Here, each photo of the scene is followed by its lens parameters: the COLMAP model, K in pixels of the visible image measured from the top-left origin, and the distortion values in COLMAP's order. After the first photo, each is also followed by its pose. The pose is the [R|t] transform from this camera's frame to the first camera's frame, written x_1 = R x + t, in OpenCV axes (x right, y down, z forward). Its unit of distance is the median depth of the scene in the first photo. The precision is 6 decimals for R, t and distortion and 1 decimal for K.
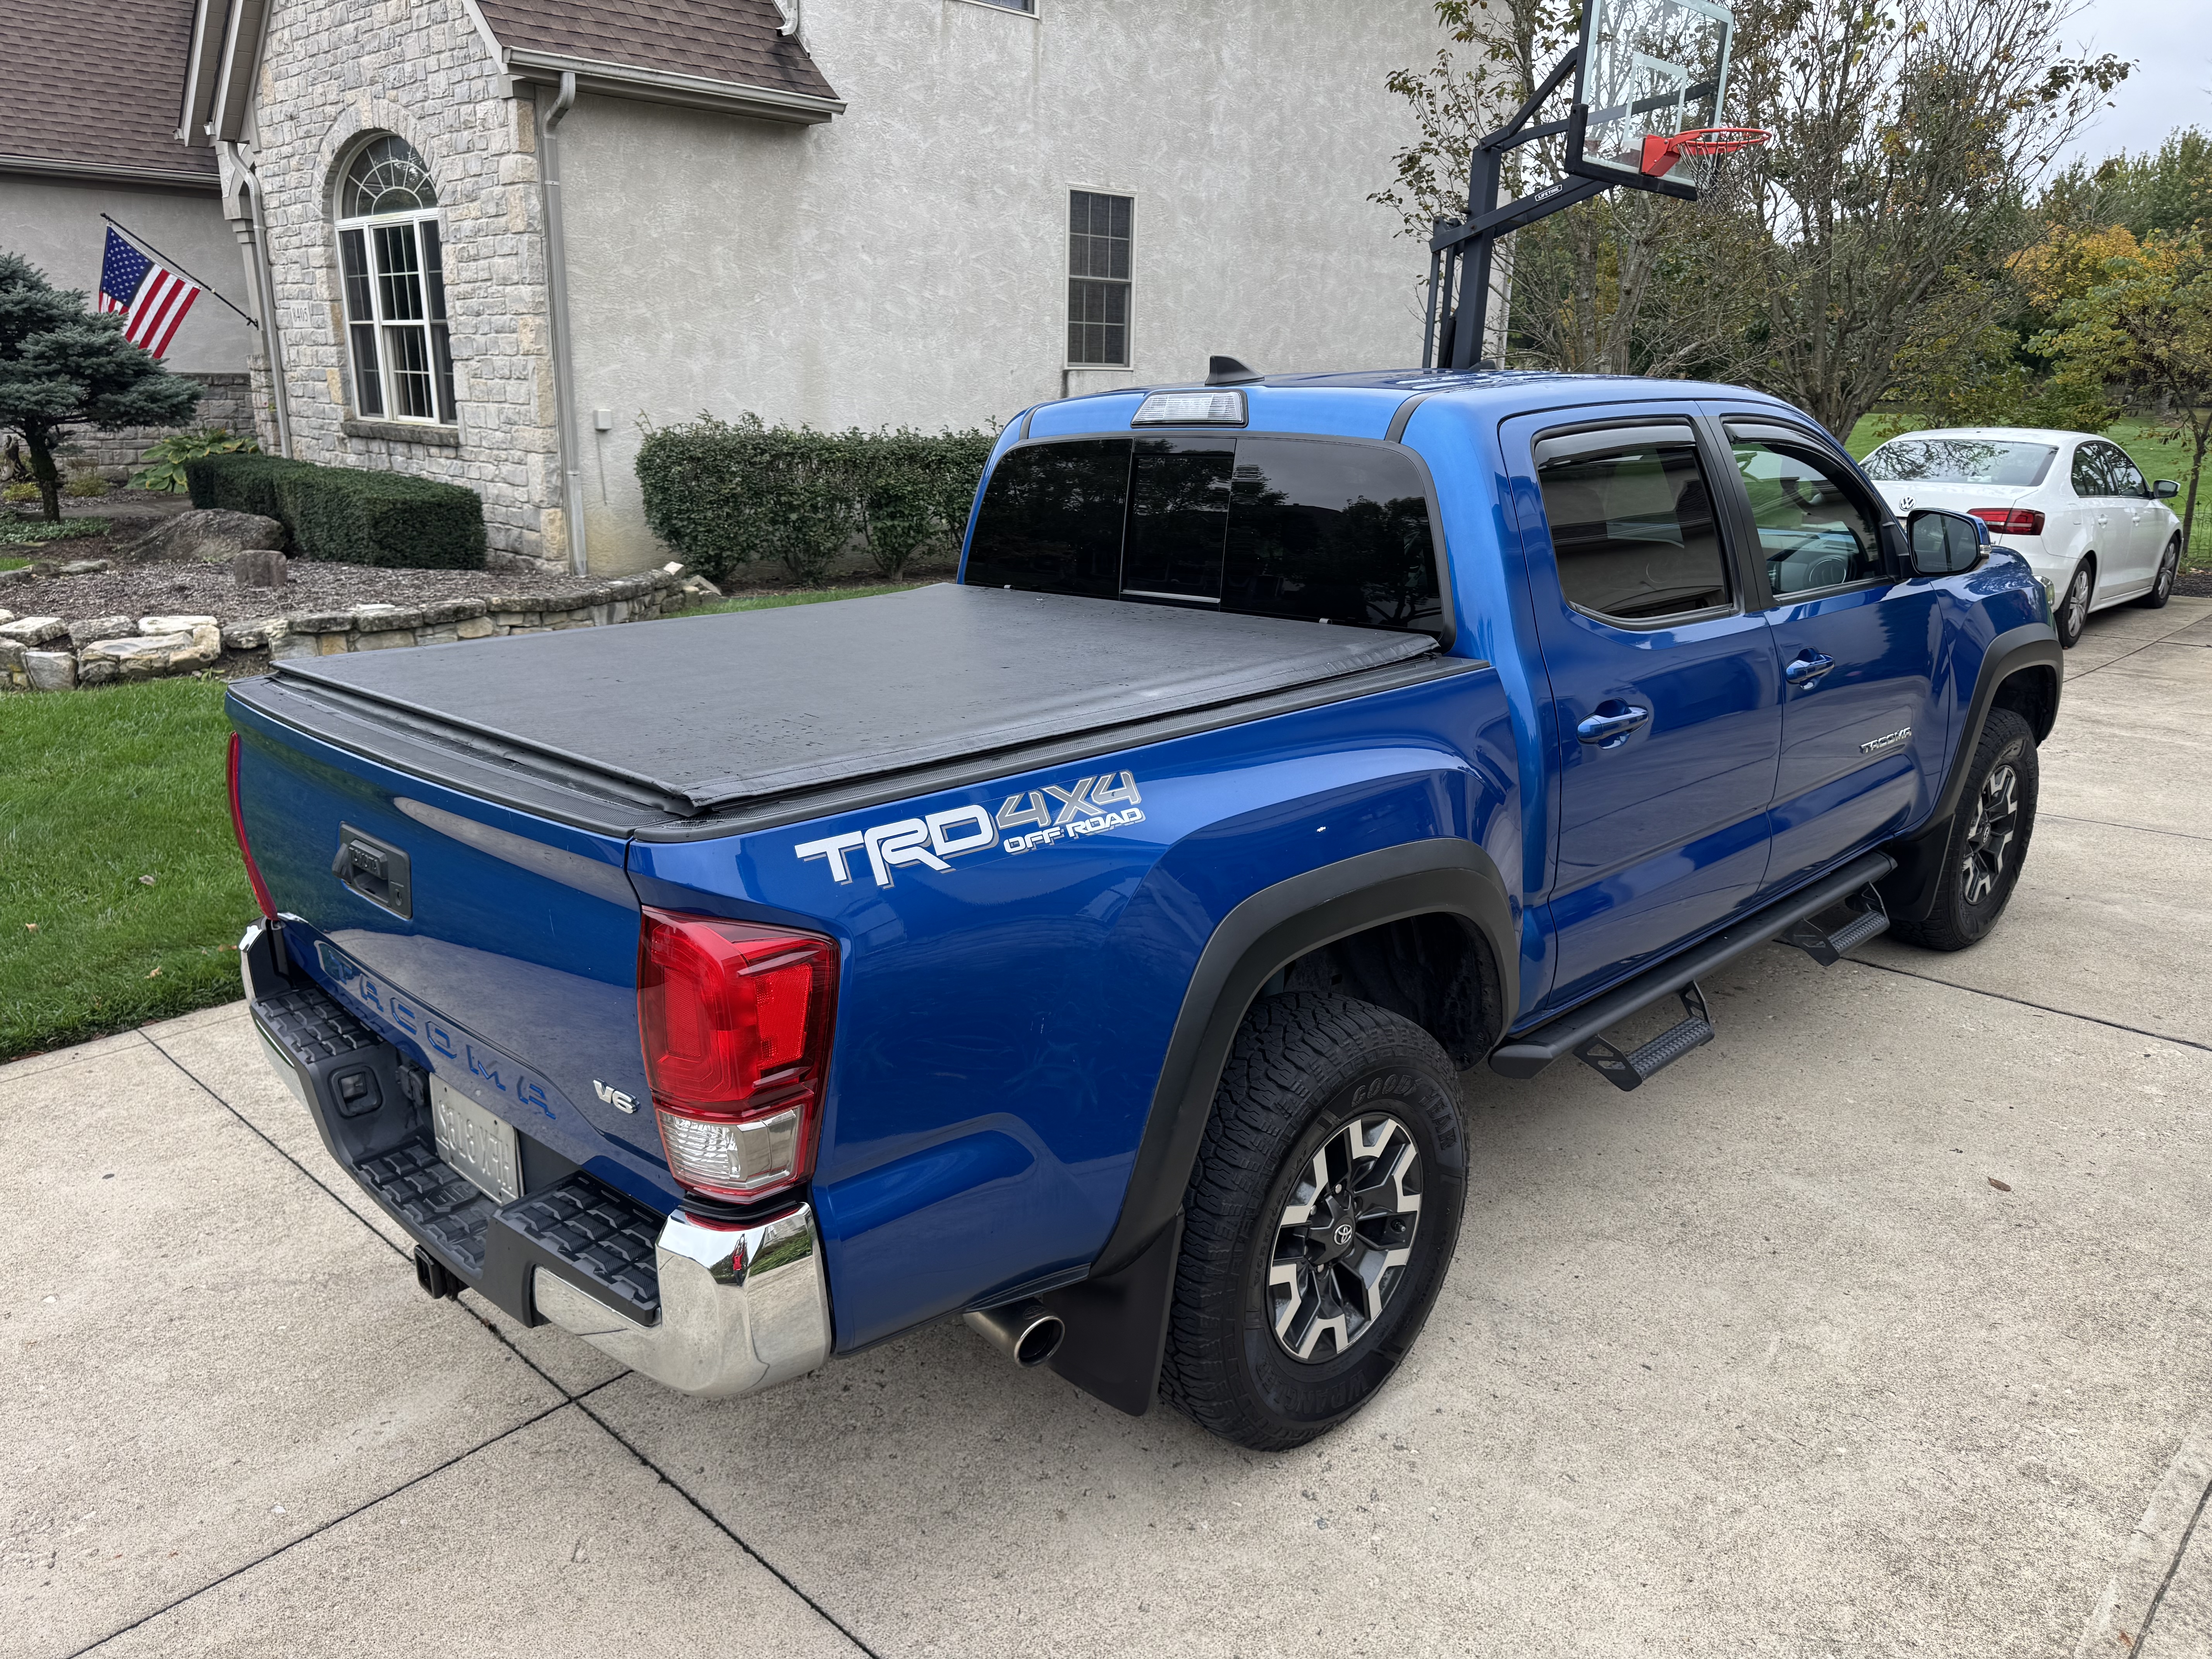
lens RADIAL K [[1553.9, 0, 1106.0], [0, 1553.9, 829.5], [0, 0, 1]] dist [0.047199, -0.073710]
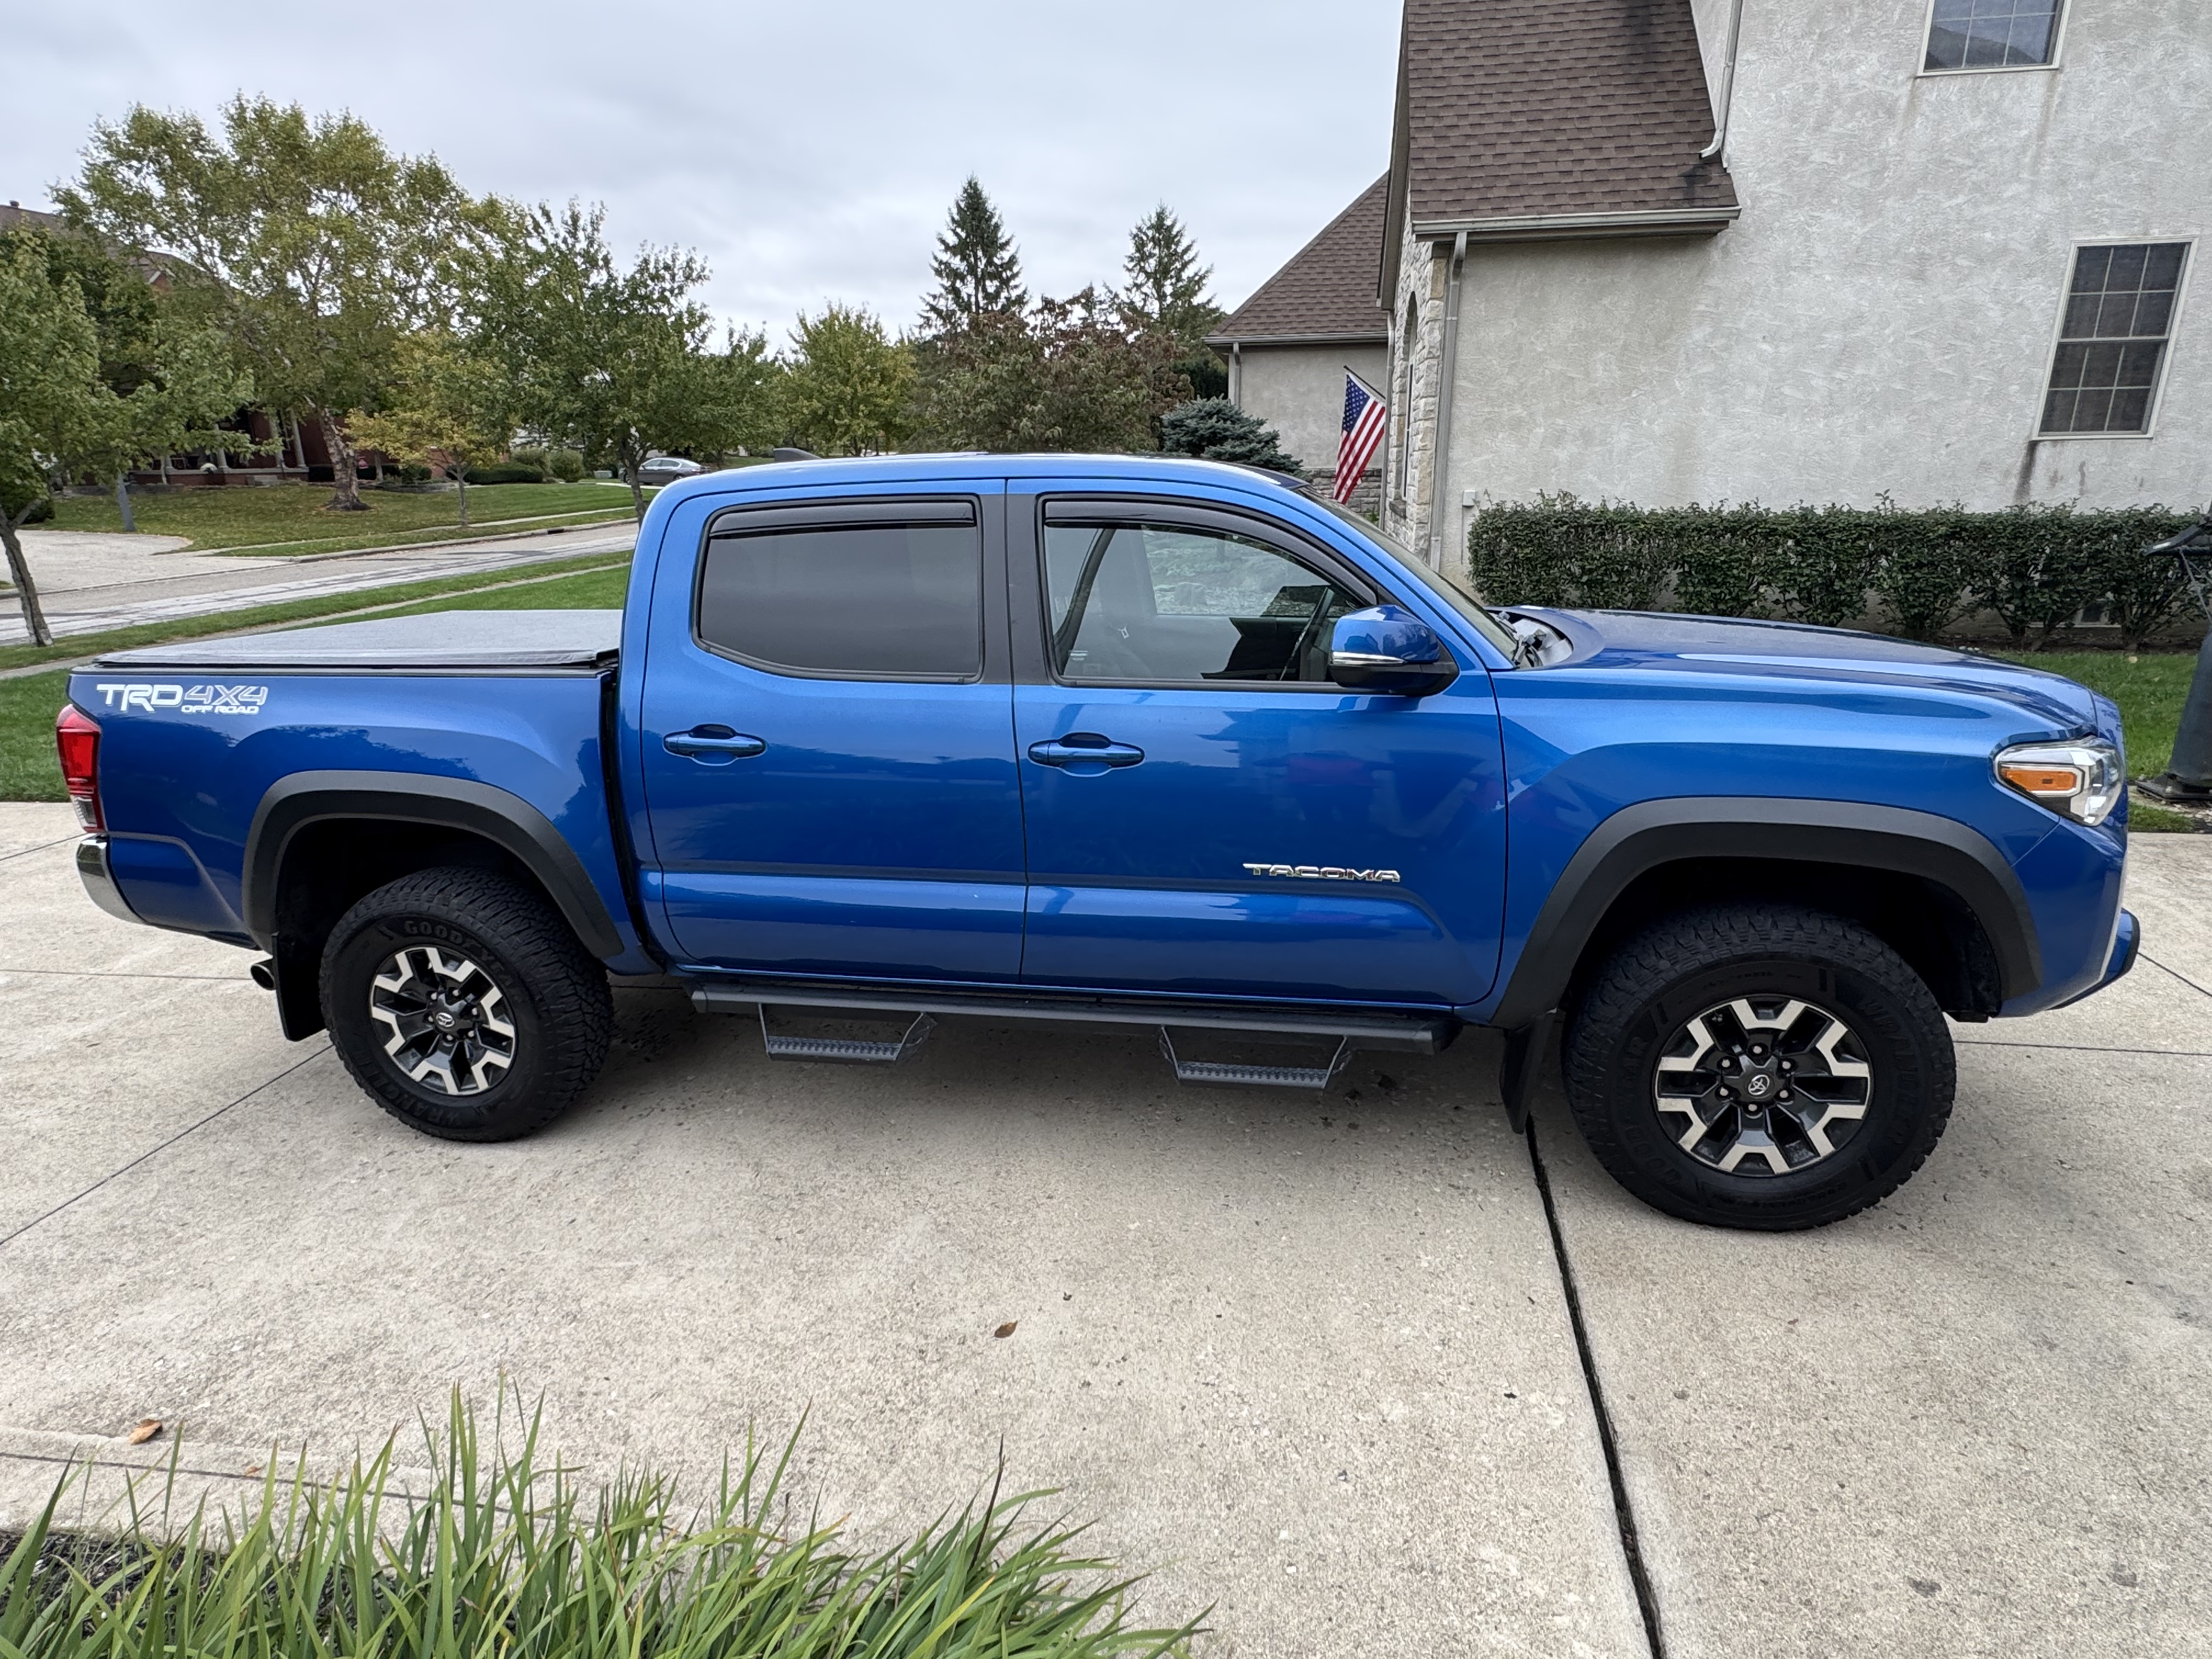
lens RADIAL K [[1204.4, 0, 1106.0], [0, 1204.4, 829.5], [0, 0, 1]] dist [0.003007, -0.002139]
pose [[0.576818, 0.214424, -0.788228, 0.333873], [-0.205548, 0.971985, 0.113994, -0.046015], [0.790589, 0.096265, 0.604733, 0.179092]]
